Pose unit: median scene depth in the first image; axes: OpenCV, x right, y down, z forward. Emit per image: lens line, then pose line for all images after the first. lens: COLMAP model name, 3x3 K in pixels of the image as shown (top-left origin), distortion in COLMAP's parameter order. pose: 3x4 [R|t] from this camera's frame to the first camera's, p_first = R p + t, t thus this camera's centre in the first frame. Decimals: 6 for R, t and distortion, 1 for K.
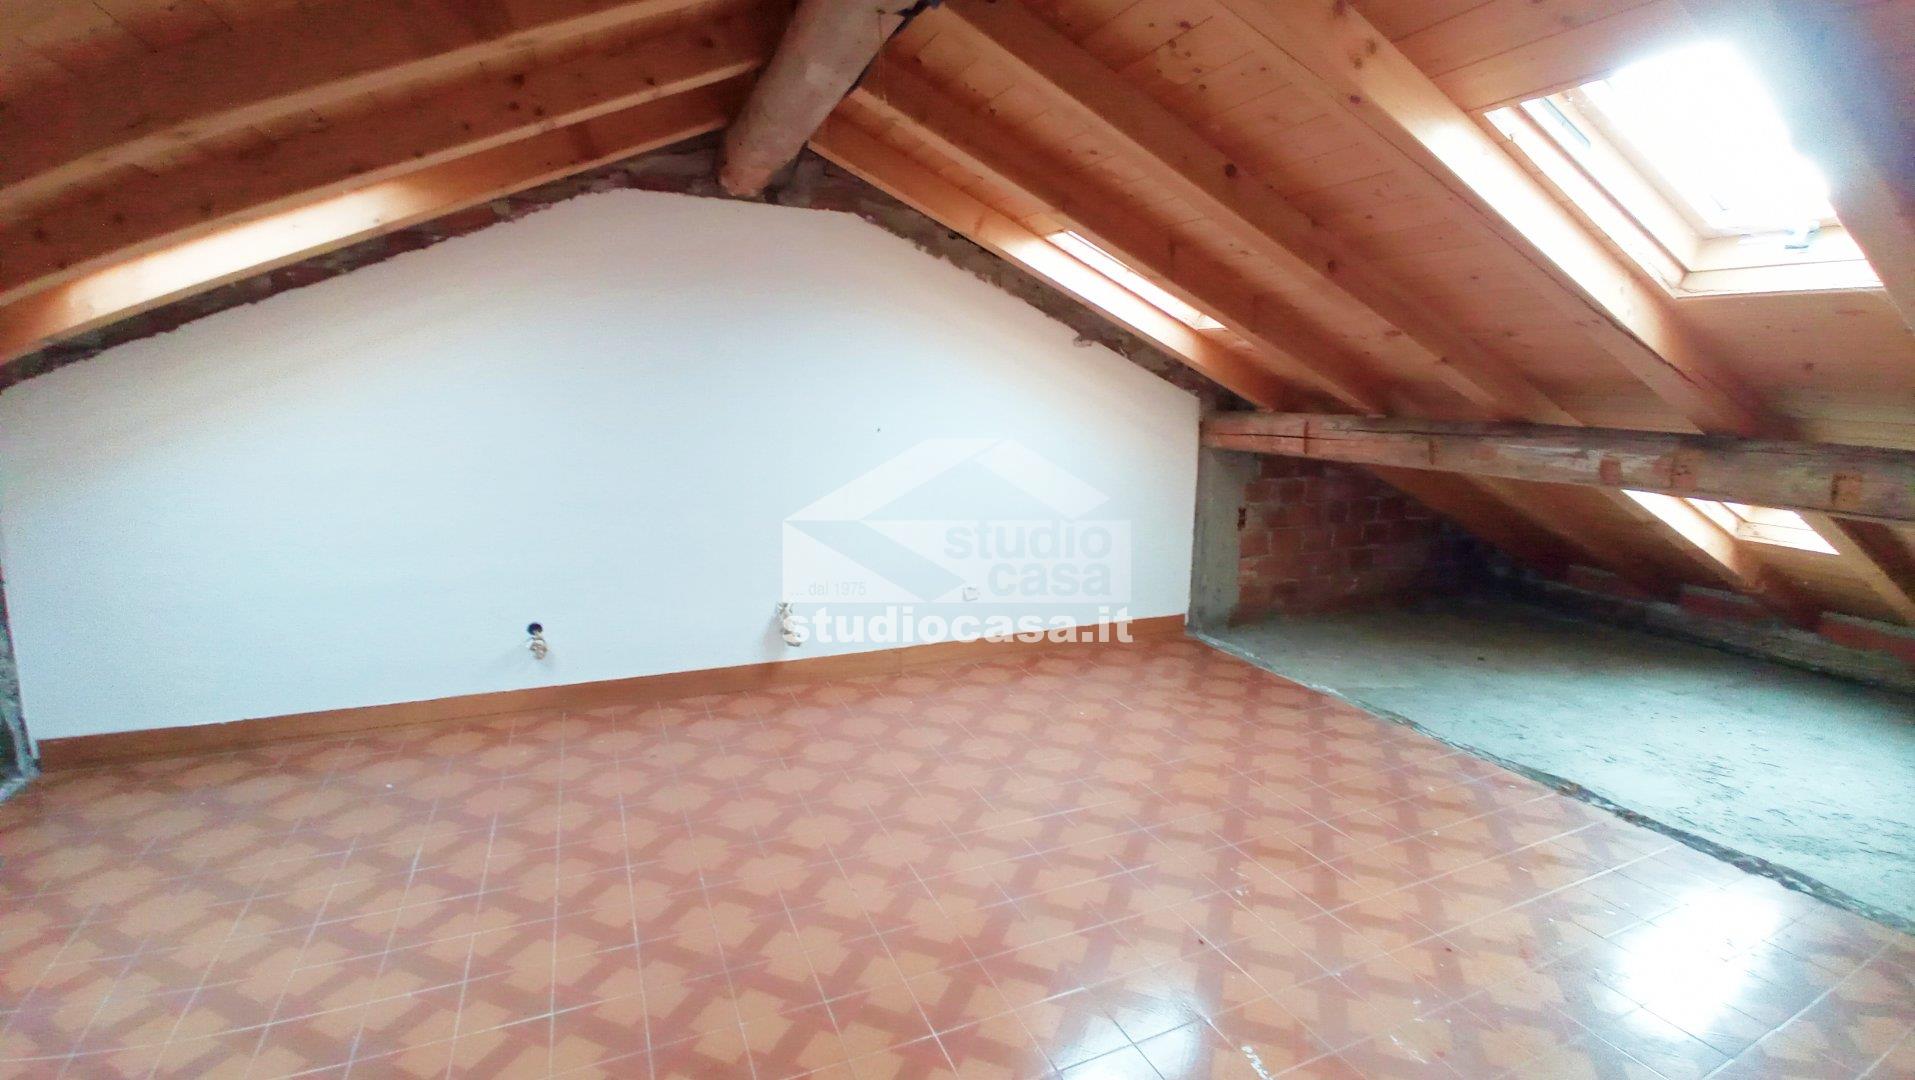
lens RADIAL K [[855.4, 0, 962.0], [0, 855.4, 530.5], [0, 0, 1]] dist [-0.033119, 0.002189]
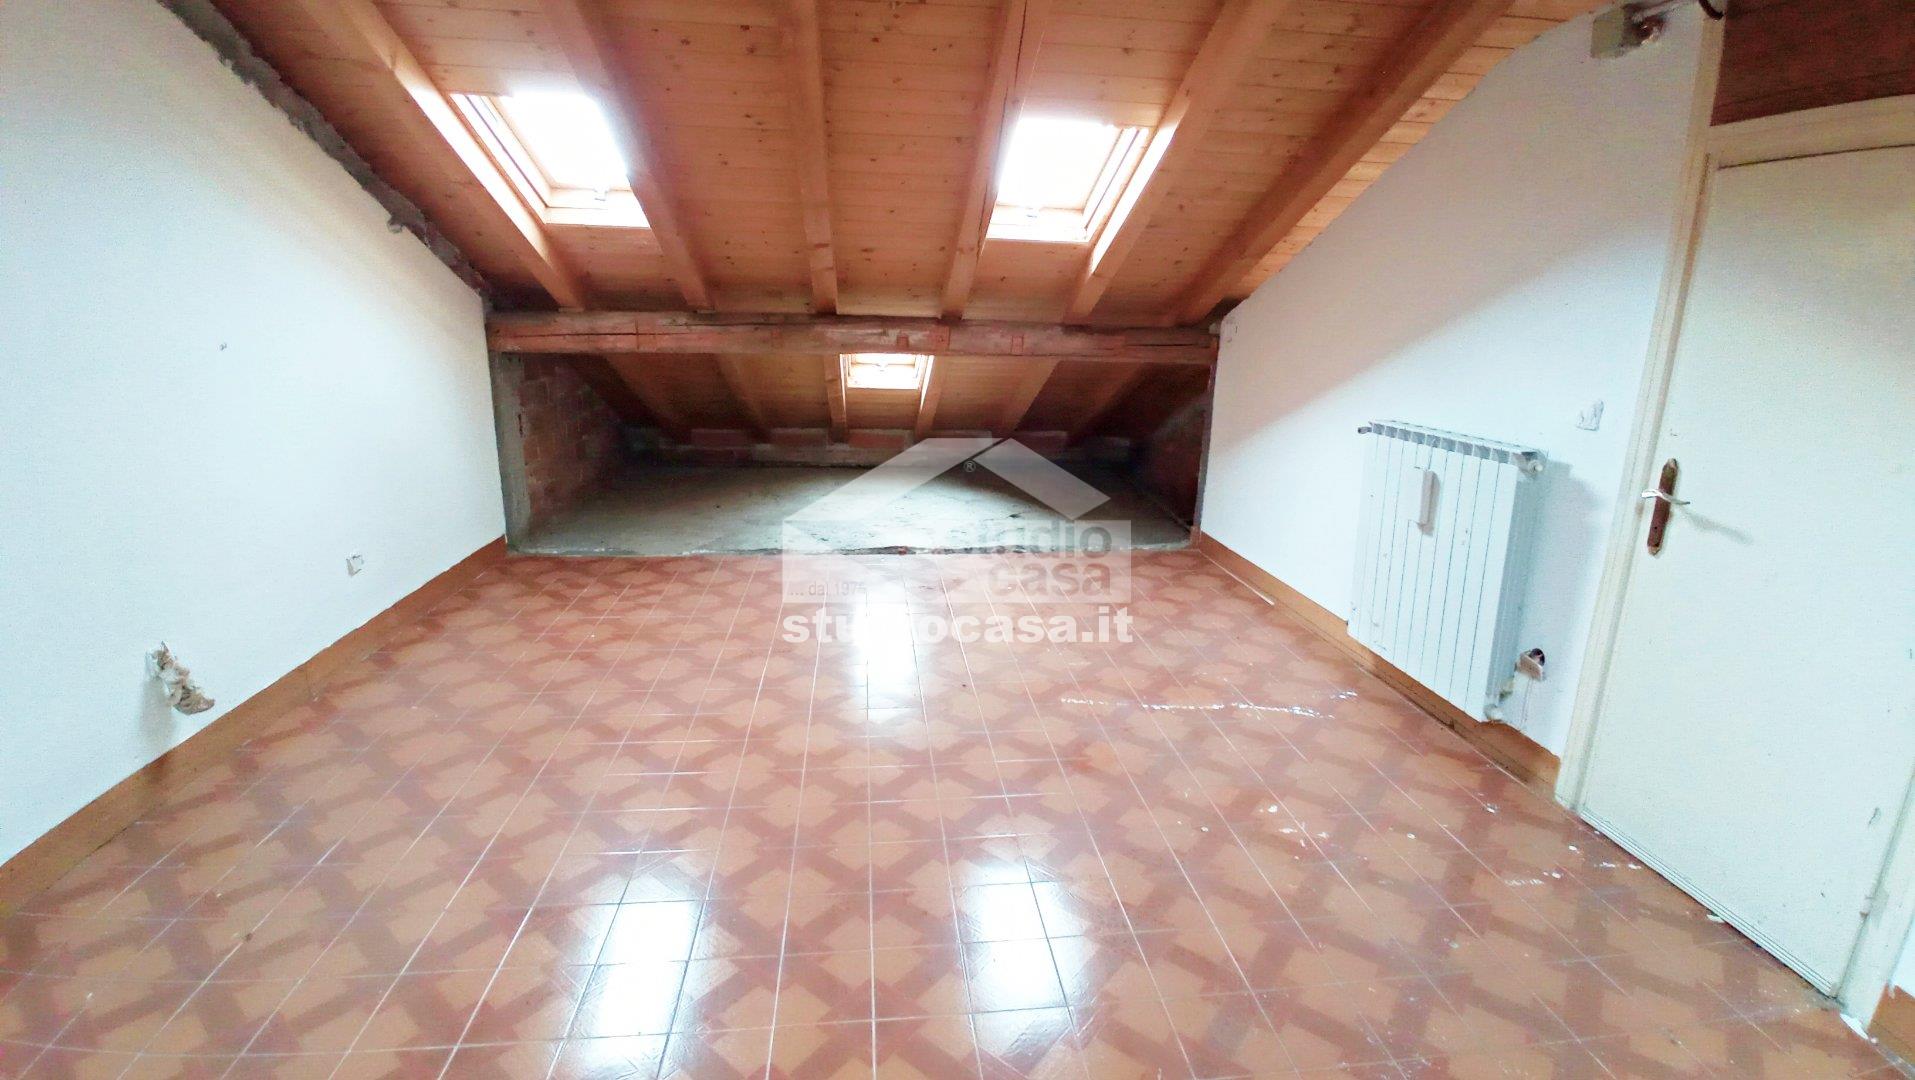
lens RADIAL K [[855.4, 0, 960.1], [0, 855.4, 526.8], [0, 0, 1]] dist [-0.033119, 0.002189]
pose [[0.301677, -0.242400, 0.922081, -0.595158], [0.140838, 0.967860, 0.208357, -0.043880], [-0.942951, 0.067008, 0.326120, 0.314016]]
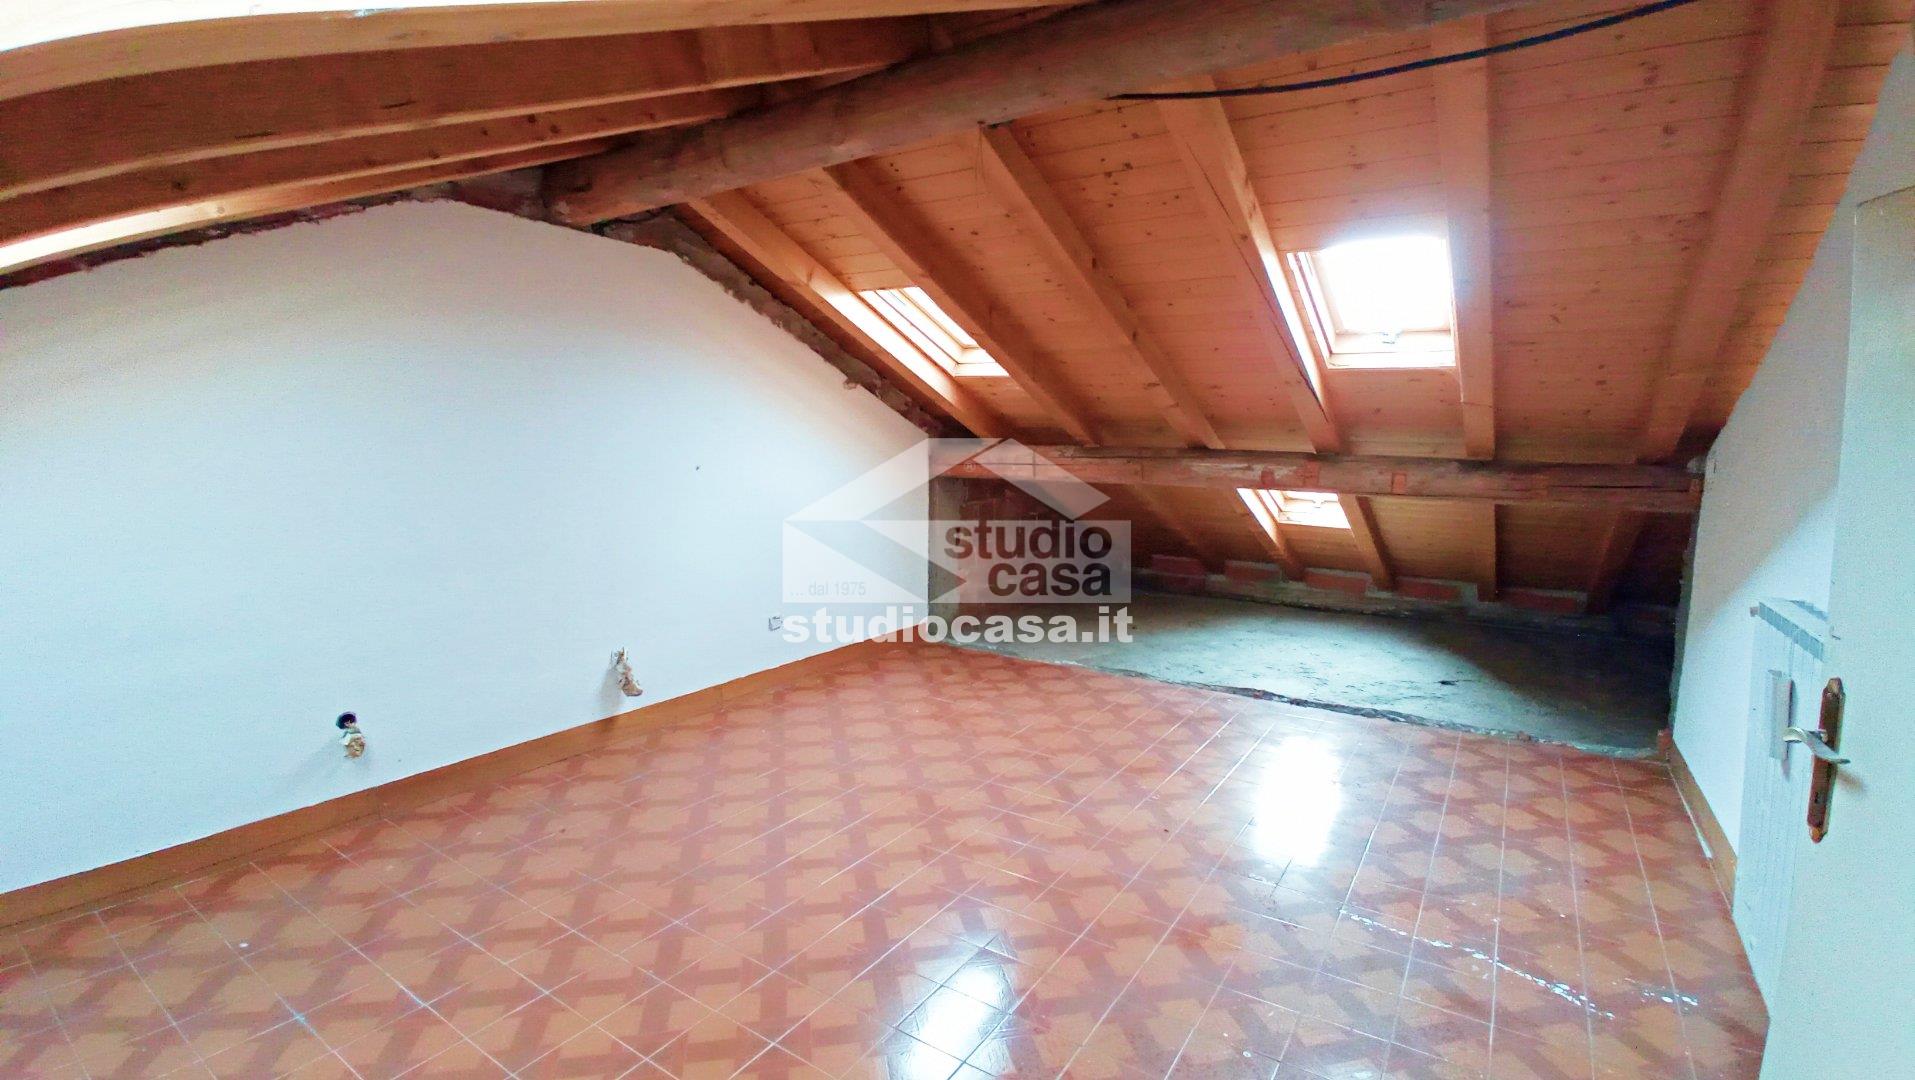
lens RADIAL K [[855.4, 0, 963.1], [0, 855.4, 531.8], [0, 0, 1]] dist [-0.033119, 0.002189]
pose [[0.842300, -0.066437, 0.534899, -0.412735], [0.091272, 0.995624, -0.020064, 0.005517], [-0.531225, 0.065721, 0.844678, -0.002660]]
